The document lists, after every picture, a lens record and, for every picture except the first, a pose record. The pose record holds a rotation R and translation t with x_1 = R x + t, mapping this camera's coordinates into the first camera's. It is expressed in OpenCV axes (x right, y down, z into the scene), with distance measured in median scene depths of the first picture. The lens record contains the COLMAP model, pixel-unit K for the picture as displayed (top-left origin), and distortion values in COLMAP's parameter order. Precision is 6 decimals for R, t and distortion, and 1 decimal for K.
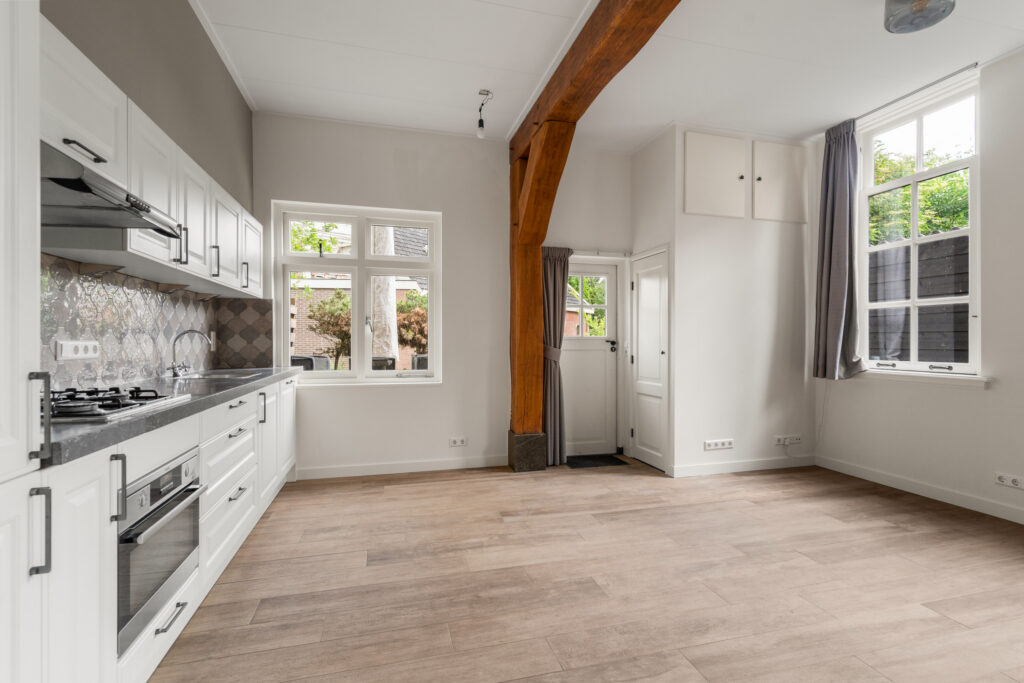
lens RADIAL K [[482.7, 0, 515.8], [0, 482.7, 339.7], [0, 0, 1]] dist [0.000303, 0.000105]
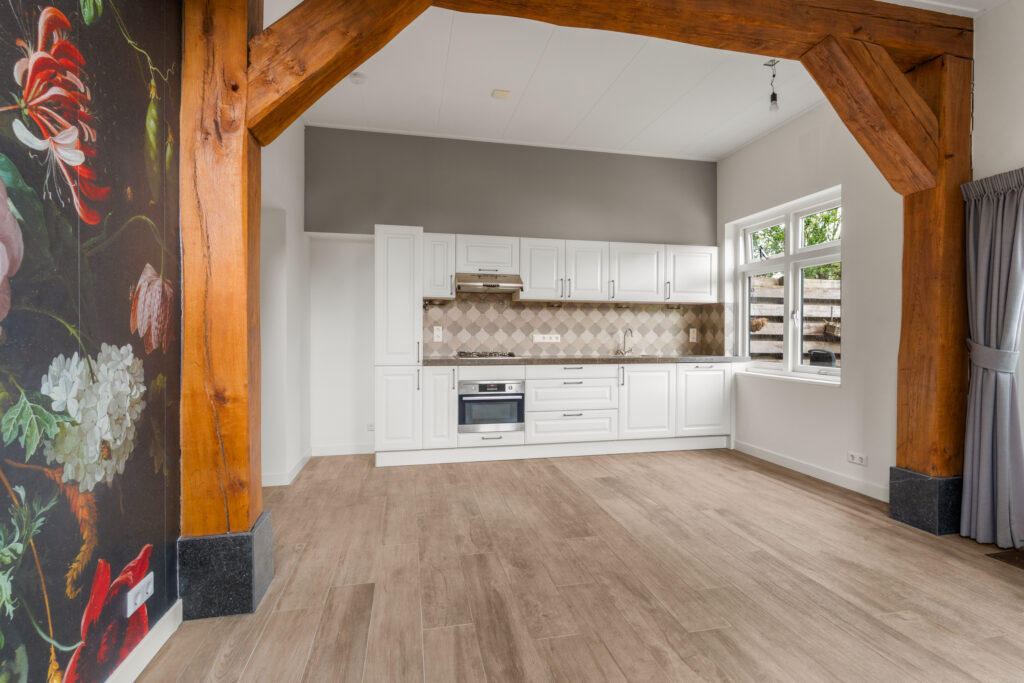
lens RADIAL K [[482.7, 0, 515.8], [0, 482.7, 339.7], [0, 0, 1]] dist [0.000303, 0.000105]
pose [[-0.046211, 0.008755, -0.998893, 0.996862], [0.001930, 0.999961, 0.008675, 0.004251], [0.998930, -0.001527, -0.046226, 0.643899]]
